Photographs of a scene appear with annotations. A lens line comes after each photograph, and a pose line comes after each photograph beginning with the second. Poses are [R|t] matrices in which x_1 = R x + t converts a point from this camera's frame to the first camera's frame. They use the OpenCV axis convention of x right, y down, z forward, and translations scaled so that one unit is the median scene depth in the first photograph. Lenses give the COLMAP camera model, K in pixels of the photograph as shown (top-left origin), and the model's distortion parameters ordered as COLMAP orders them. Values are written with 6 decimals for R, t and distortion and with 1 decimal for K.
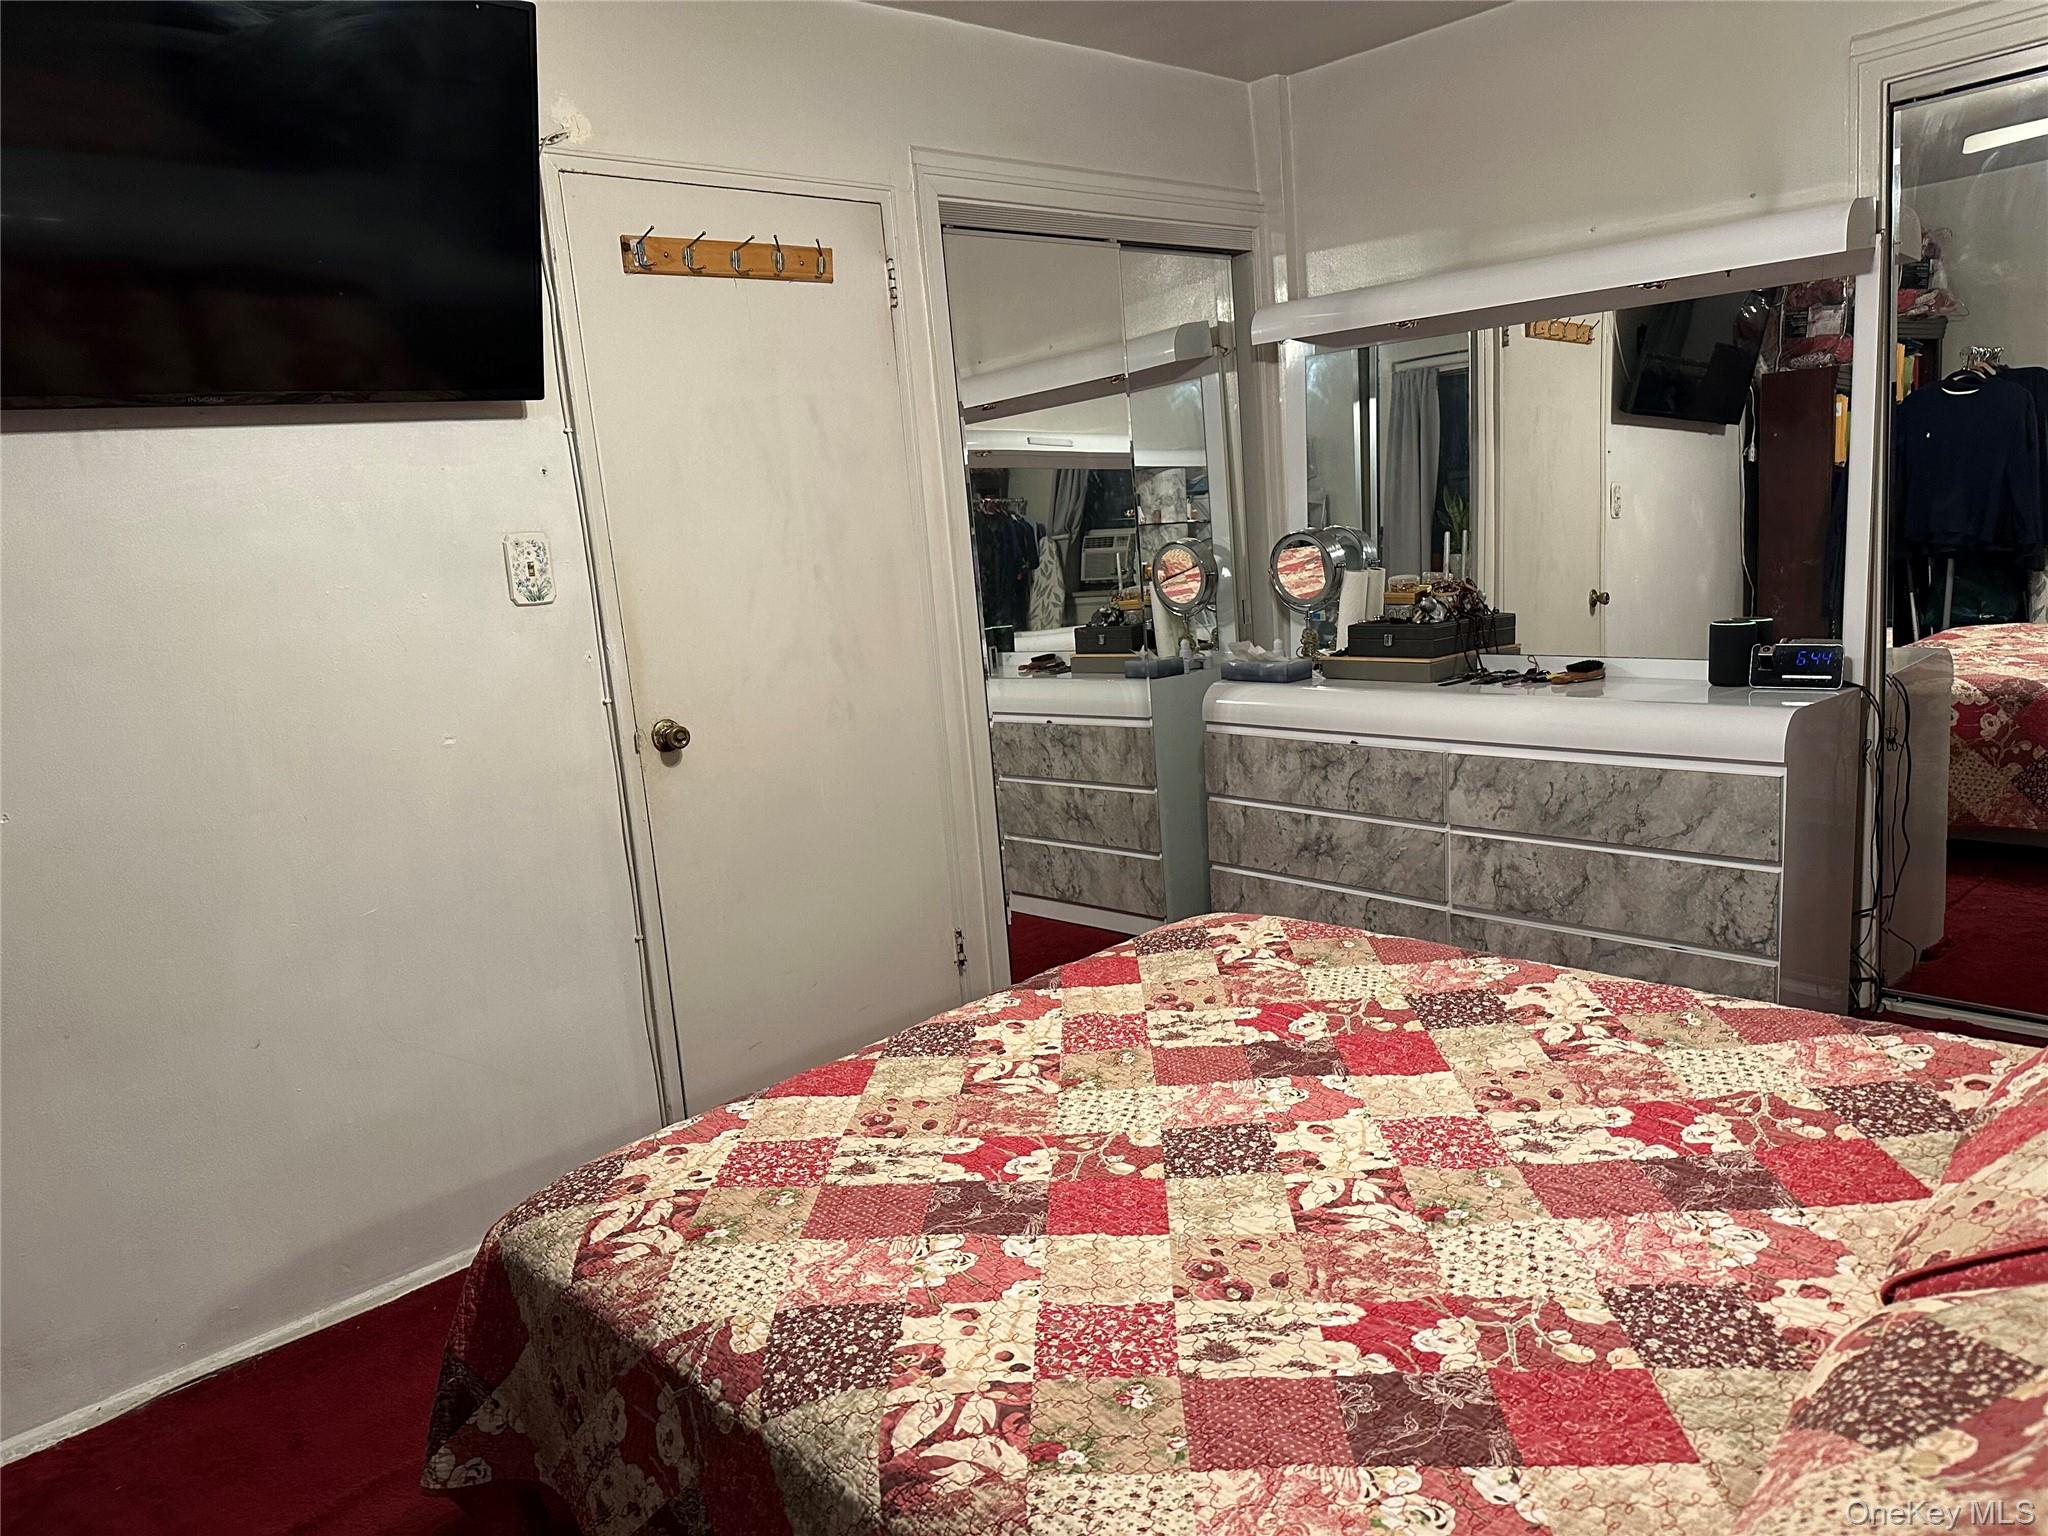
lens RADIAL K [[1461.7, 0, 1023.2], [0, 1461.7, 767.7], [0, 0, 1]] dist [0.088325, -0.096130]
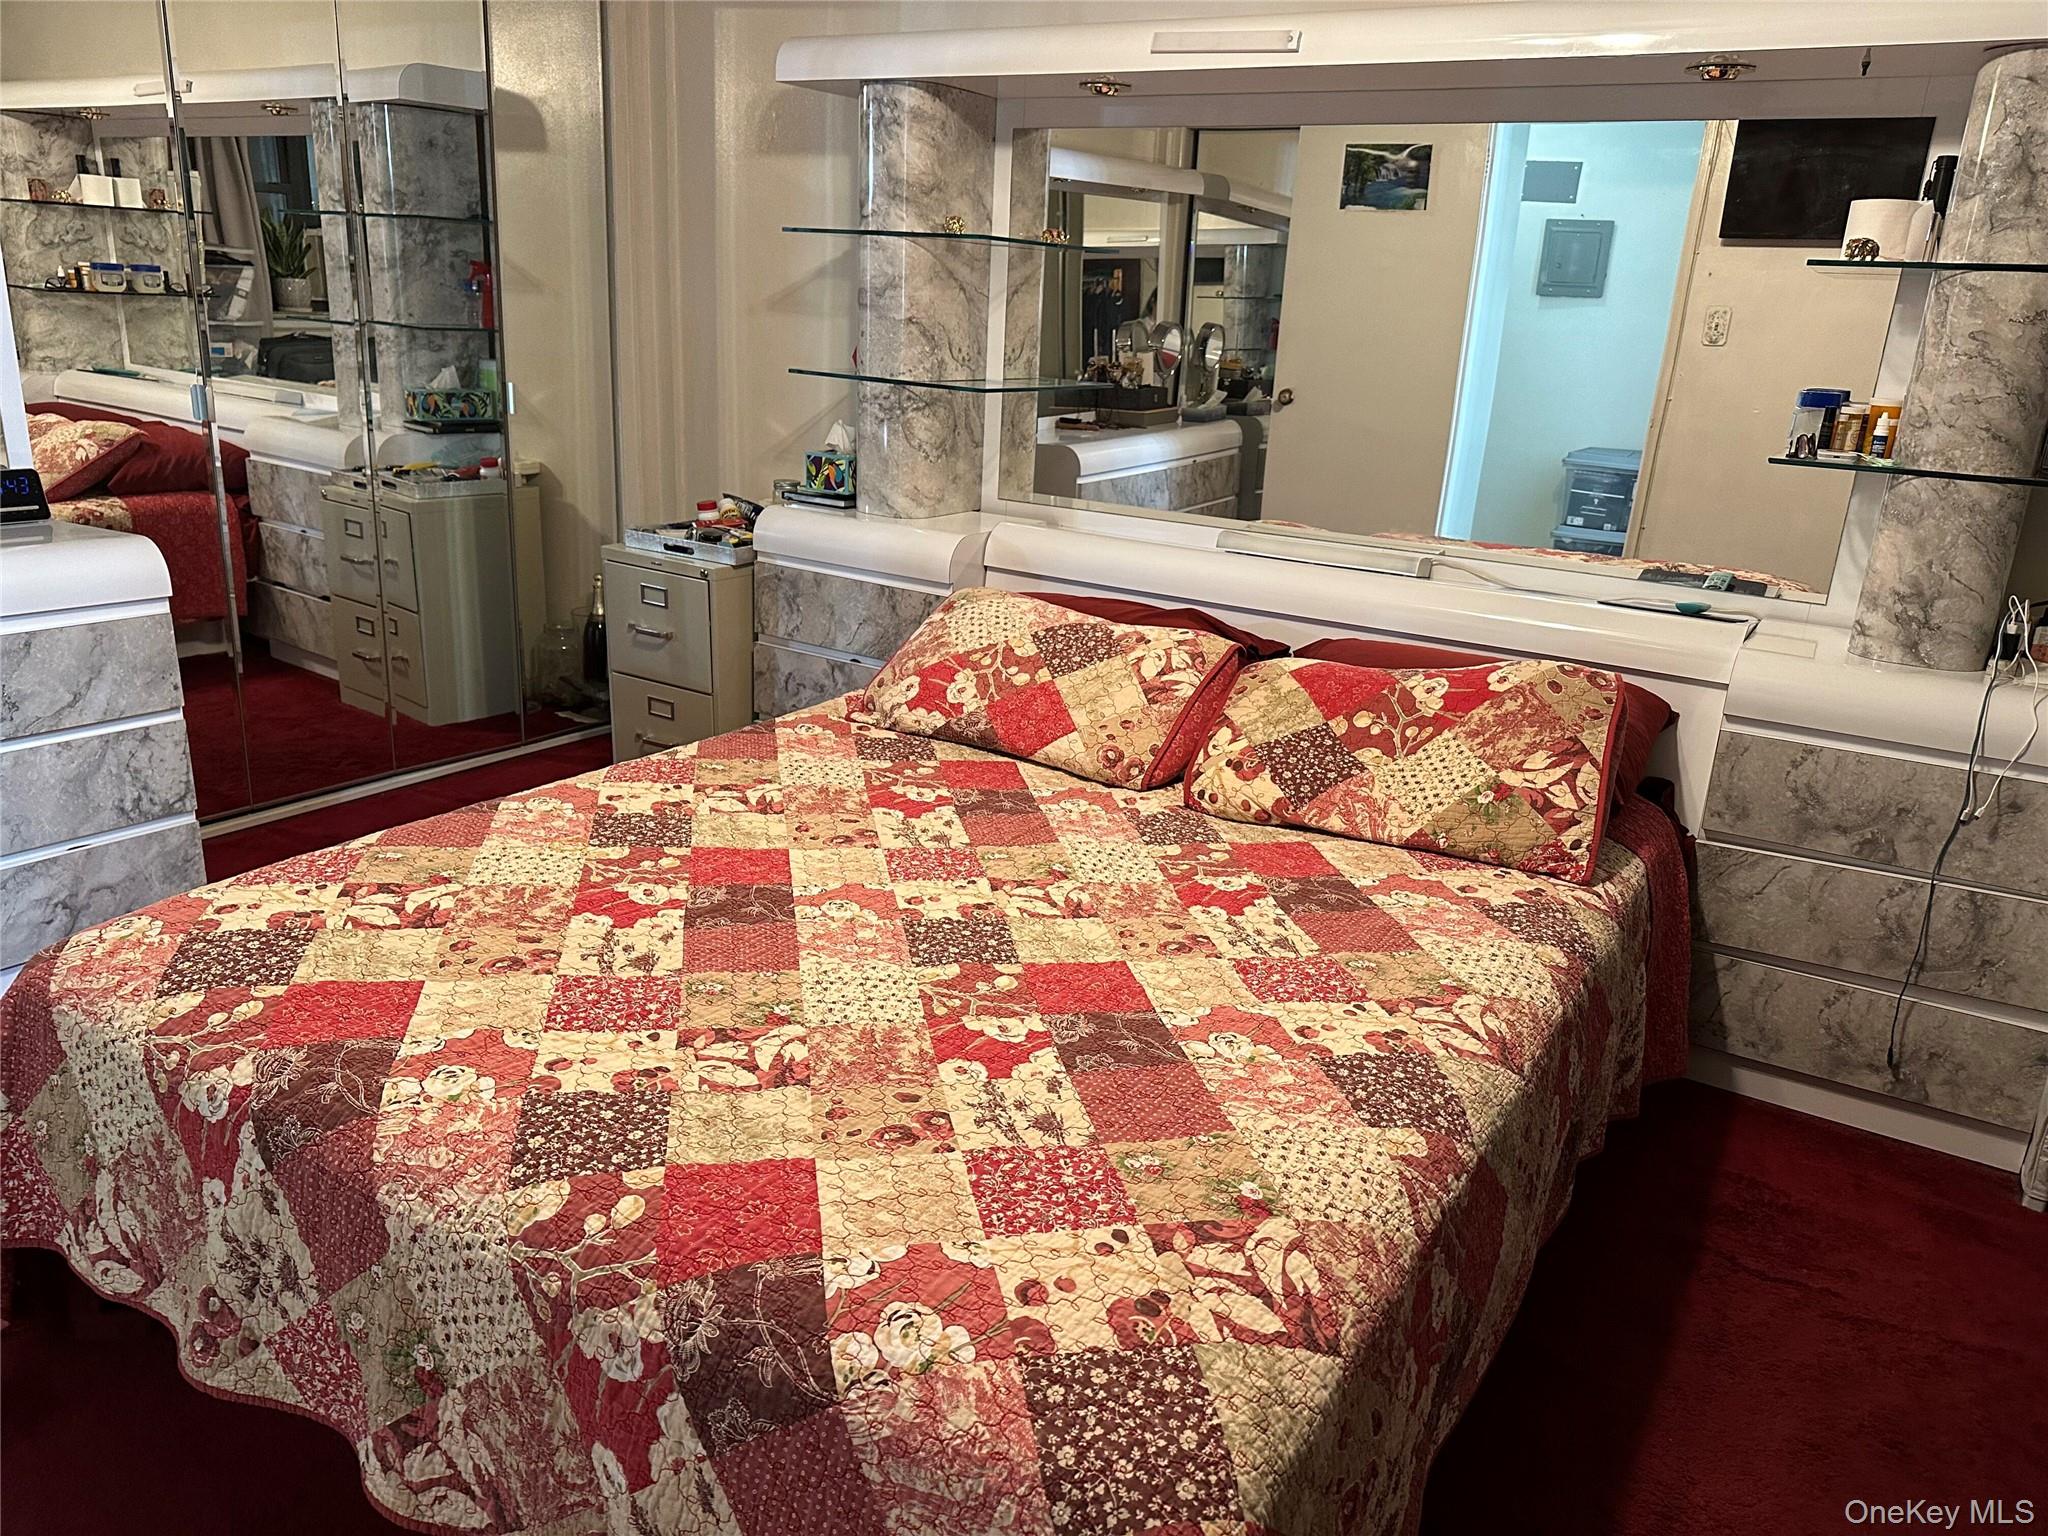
lens RADIAL K [[1461.7, 0, 1028.4], [0, 1461.7, 770.3], [0, 0, 1]] dist [0.088325, -0.096130]
pose [[-0.270644, -0.217325, 0.937828, -0.771704], [0.131881, 0.956631, 0.259741, -0.105717], [-0.953603, 0.193979, -0.230245, 1.120357]]
